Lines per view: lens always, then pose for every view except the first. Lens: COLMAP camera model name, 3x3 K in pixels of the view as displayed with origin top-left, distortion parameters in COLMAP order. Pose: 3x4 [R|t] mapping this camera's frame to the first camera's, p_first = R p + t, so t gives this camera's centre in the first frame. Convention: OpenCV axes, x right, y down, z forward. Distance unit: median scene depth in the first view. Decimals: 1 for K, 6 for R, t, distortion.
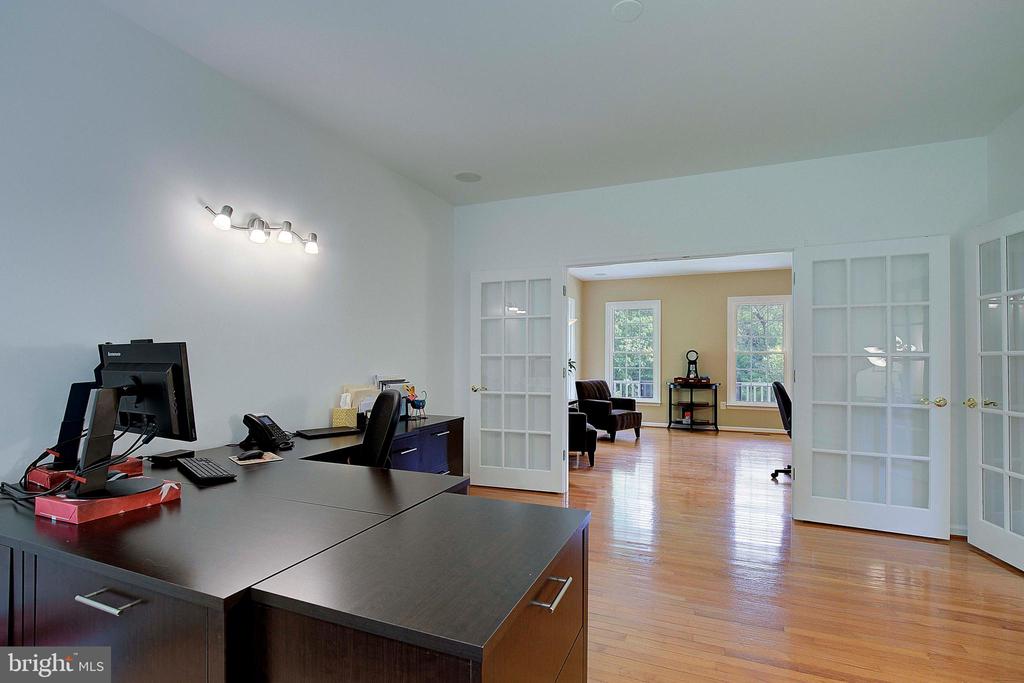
lens RADIAL K [[466.0, 0, 521.8], [0, 466.0, 347.9], [0, 0, 1]] dist [-0.021301, 0.000551]
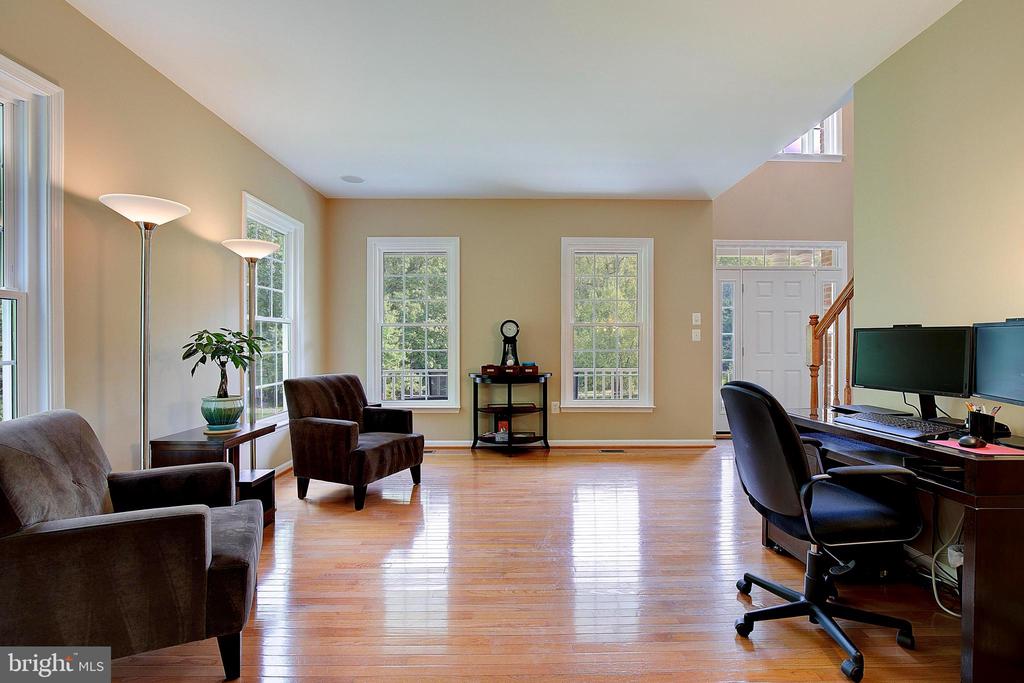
lens RADIAL K [[466.0, 0, 521.8], [0, 466.0, 347.9], [0, 0, 1]] dist [-0.021301, 0.000551]
pose [[0.915613, -0.012960, 0.401853, 0.135151], [-0.002937, 0.999238, 0.038917, 0.017466], [-0.402051, -0.036813, 0.914877, 0.434573]]
